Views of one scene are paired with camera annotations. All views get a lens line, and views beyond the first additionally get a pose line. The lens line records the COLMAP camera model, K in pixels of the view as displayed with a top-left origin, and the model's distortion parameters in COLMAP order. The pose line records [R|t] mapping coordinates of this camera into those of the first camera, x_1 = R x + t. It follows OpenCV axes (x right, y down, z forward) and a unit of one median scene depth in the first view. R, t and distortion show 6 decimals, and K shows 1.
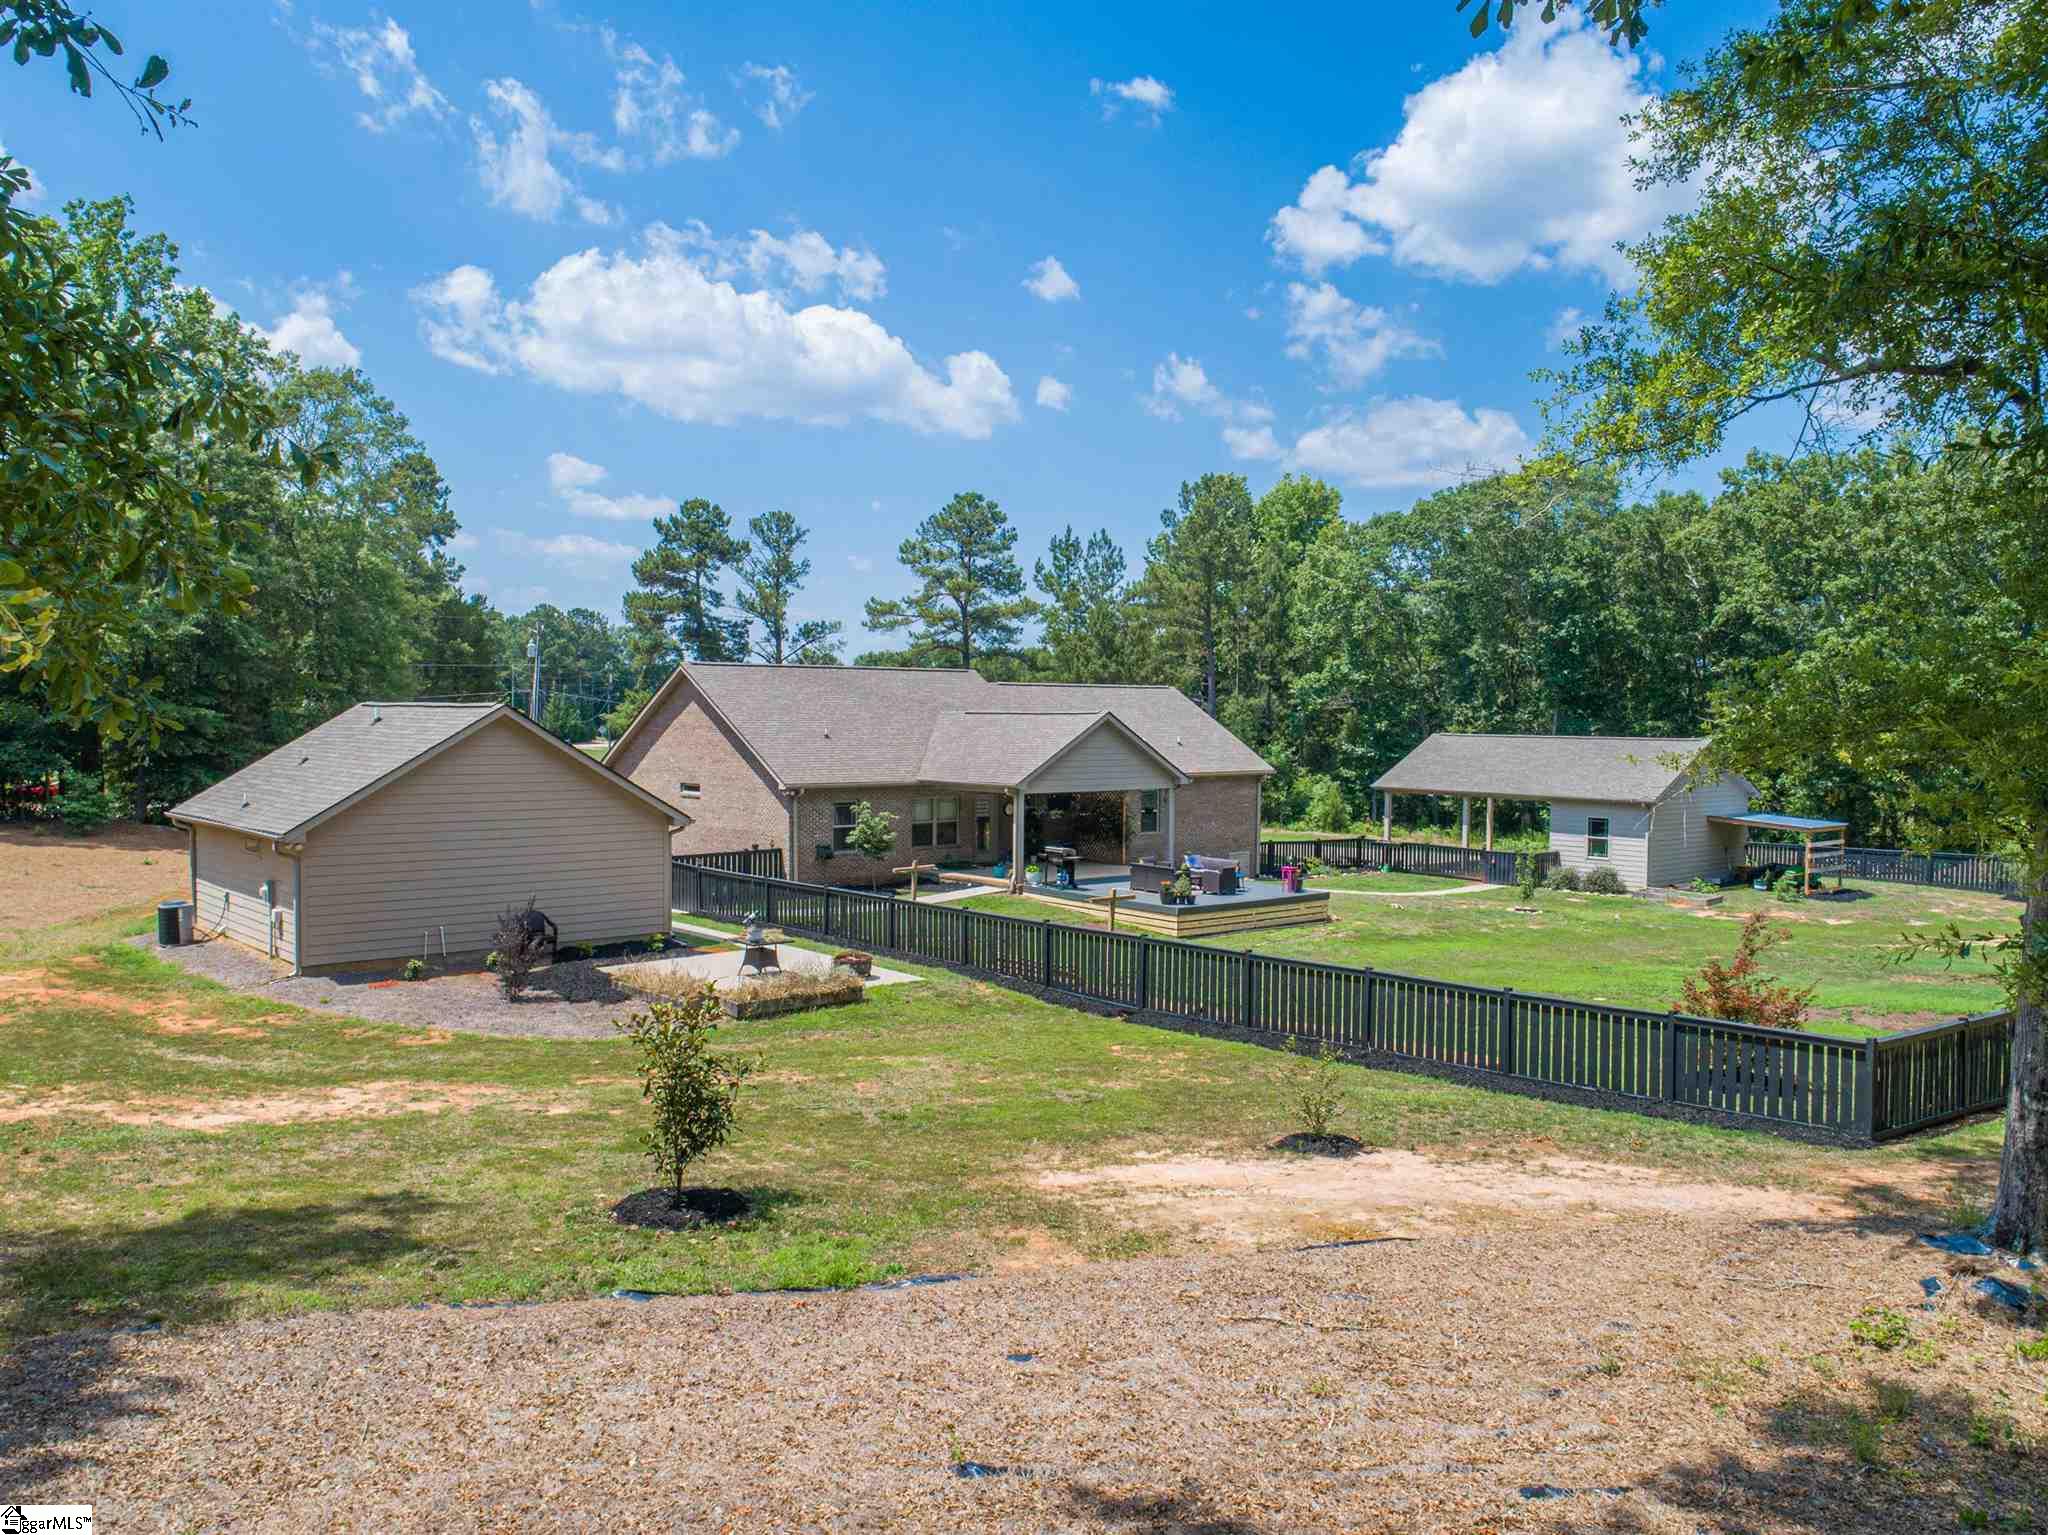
lens RADIAL K [[1659.8, 0, 1025.0], [0, 1659.8, 764.2], [0, 0, 1]] dist [-0.016481, -0.002633]
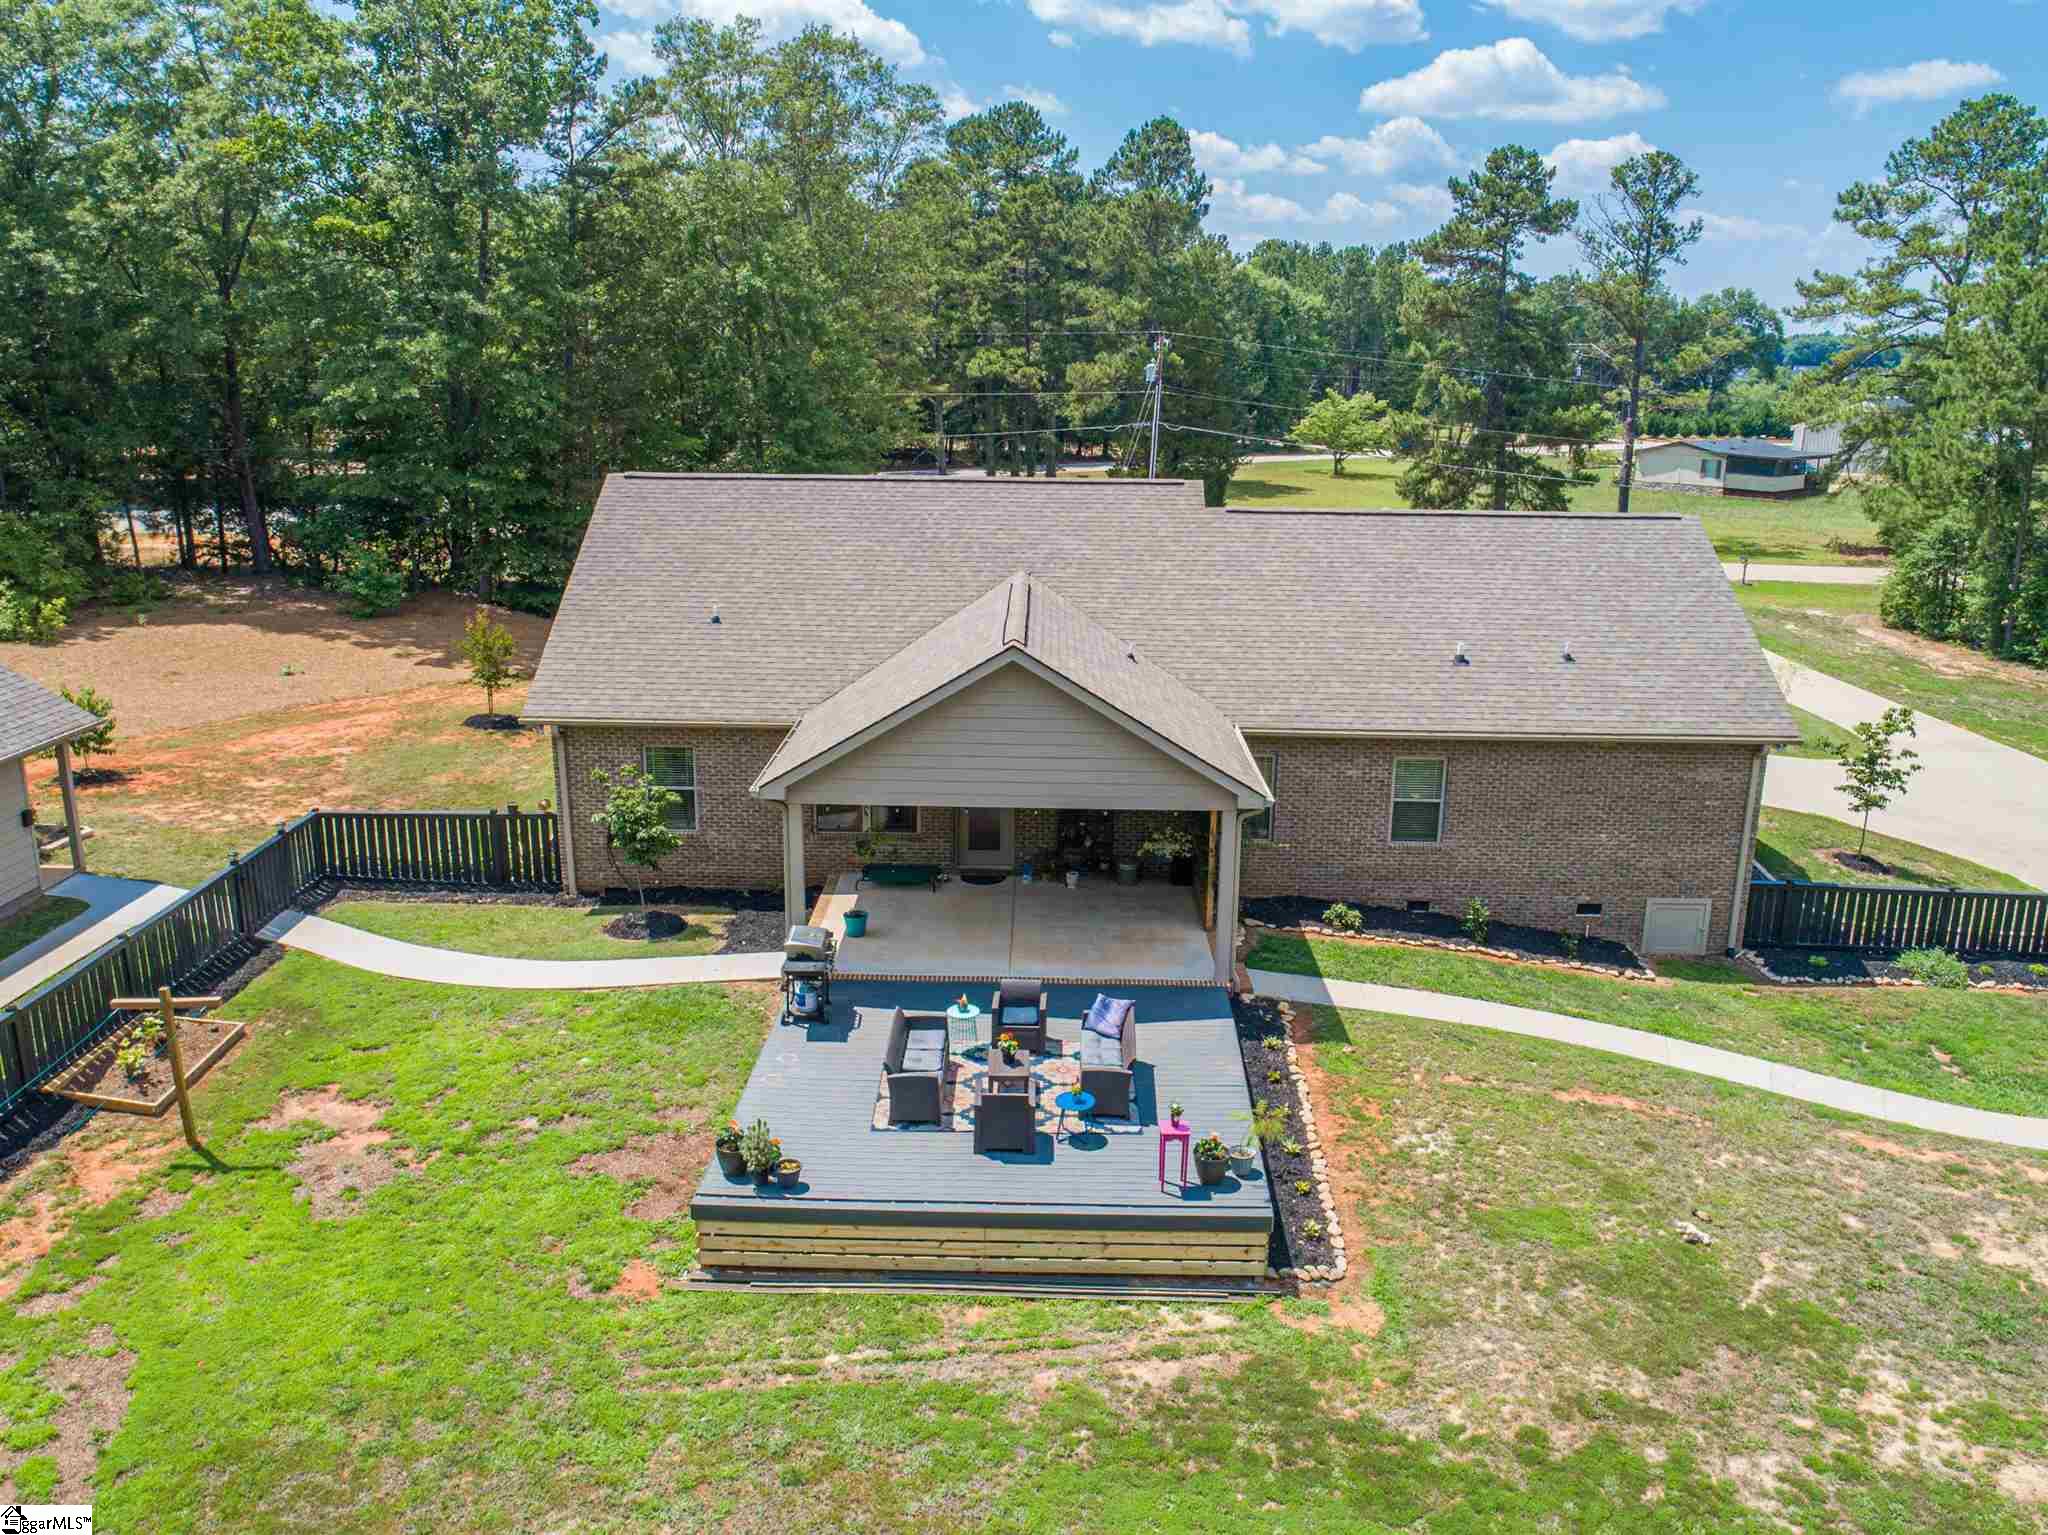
lens RADIAL K [[1581.4, 0, 1026.8], [0, 1581.4, 761.4], [0, 0, 1]] dist [-0.017081, 0.007757]
pose [[0.742338, 0.172504, -0.647439, 0.134965], [-0.031251, 0.974152, 0.223722, -0.039528], [0.669297, -0.145844, 0.728541, 0.282029]]
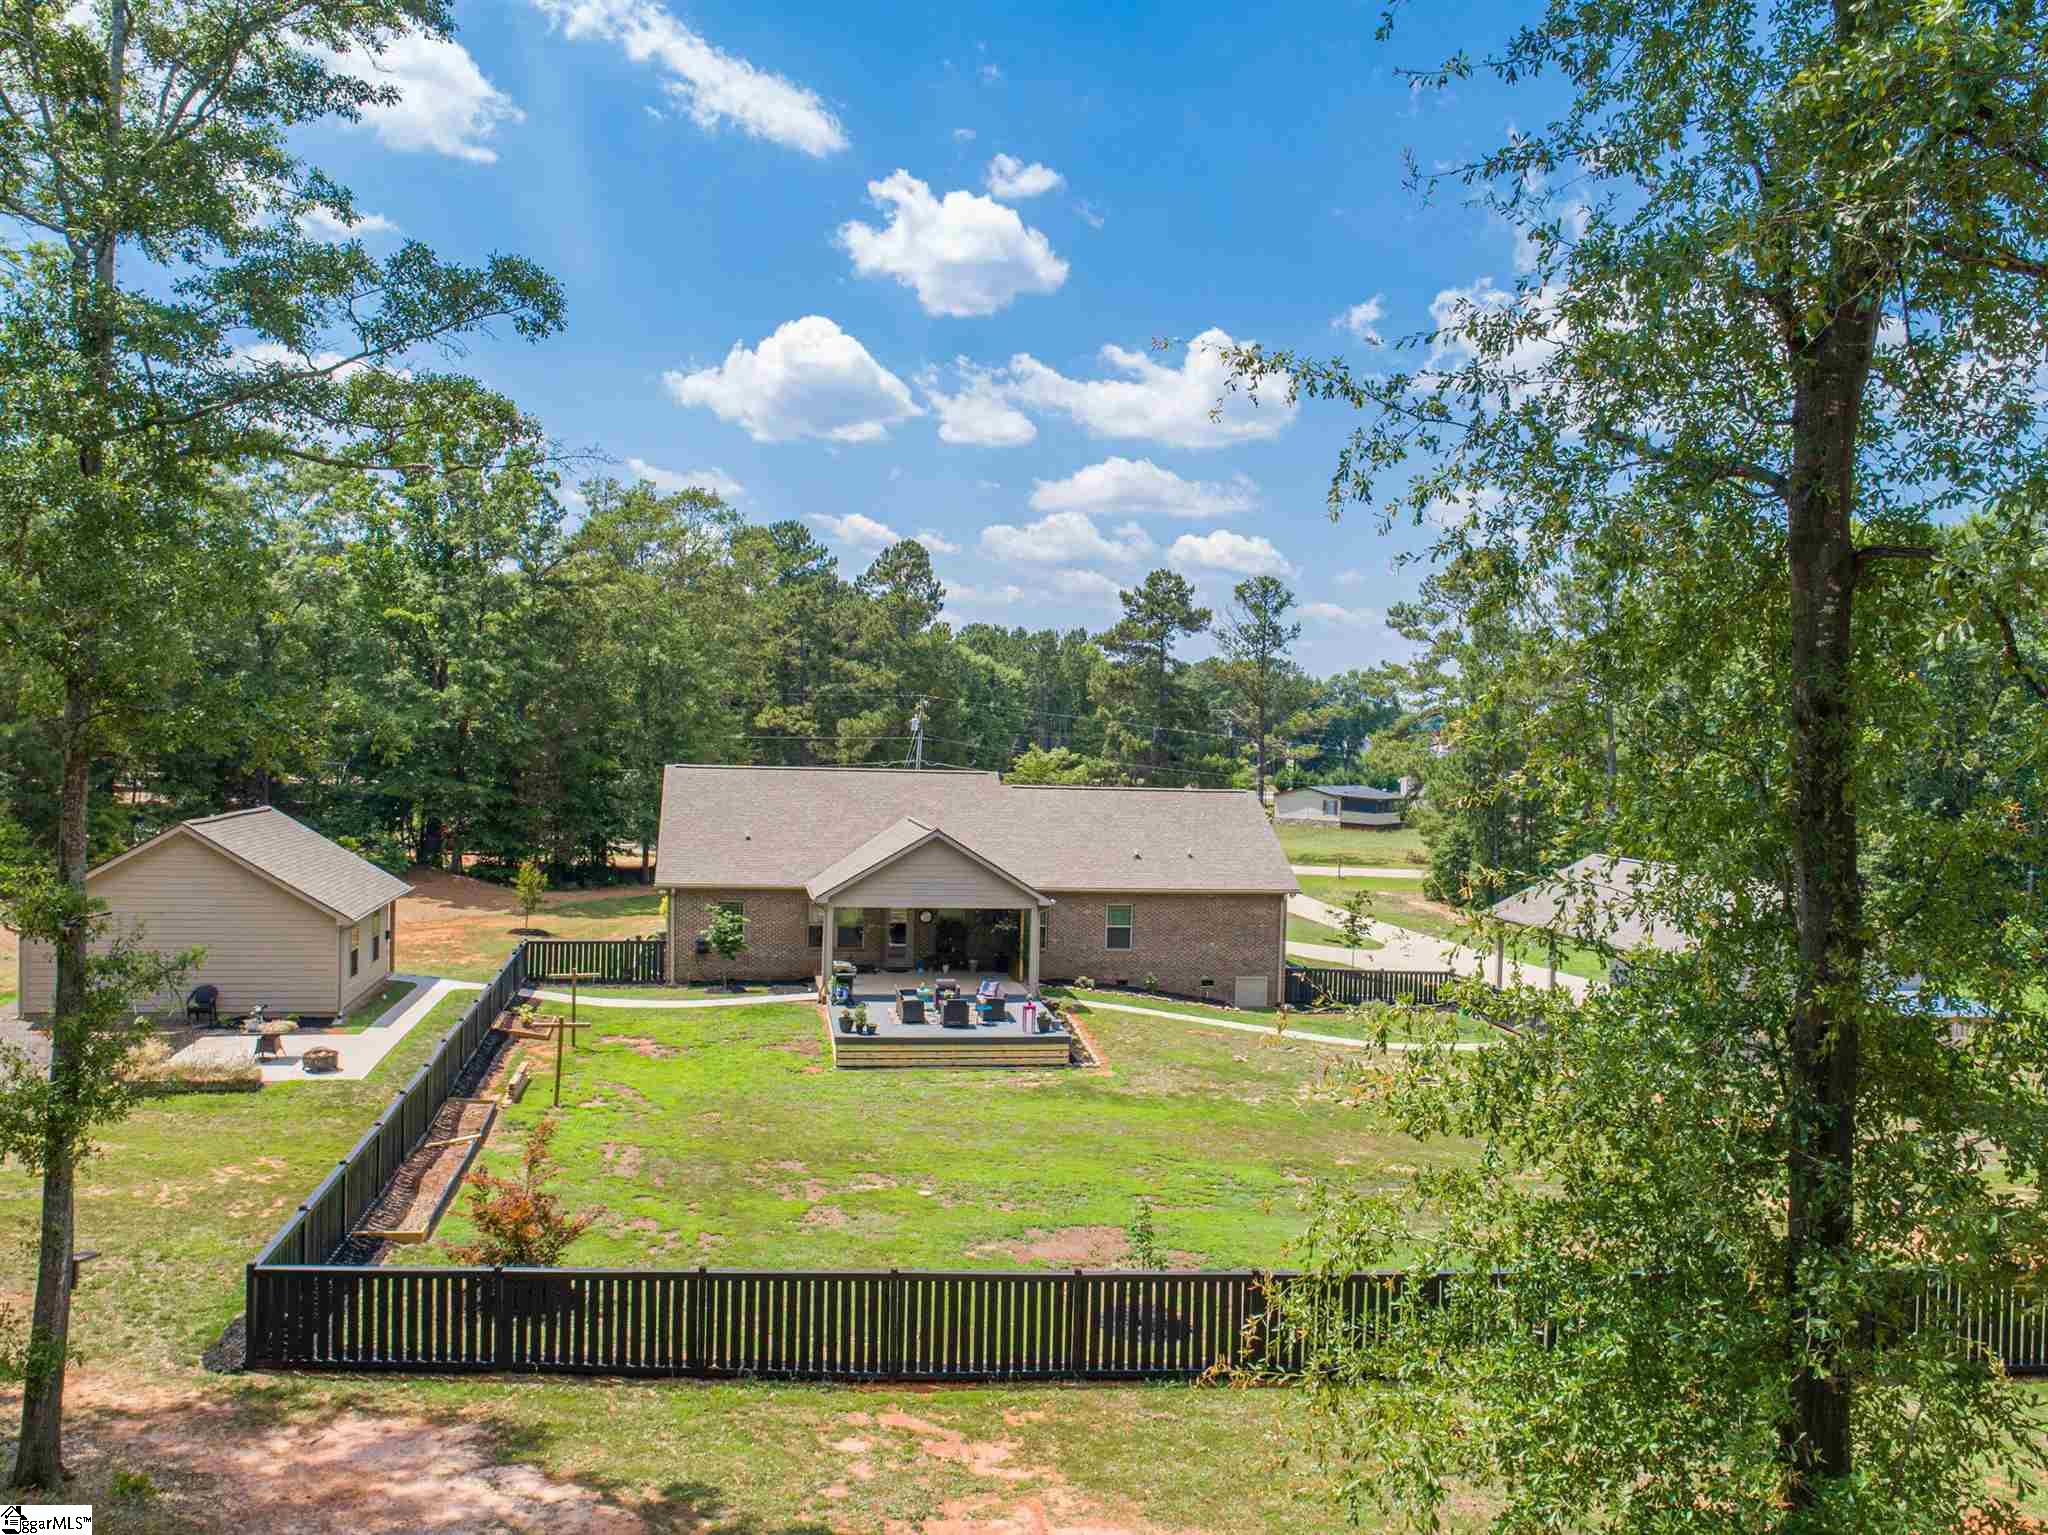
lens RADIAL K [[1659.8, 0, 1035.4], [0, 1659.8, 772.5], [0, 0, 1]] dist [-0.016481, -0.002633]
pose [[0.859701, 0.033029, -0.509729, 0.243710], [-0.040321, 0.999181, -0.003261, -0.026138], [0.509204, 0.023357, 0.860329, 0.075559]]
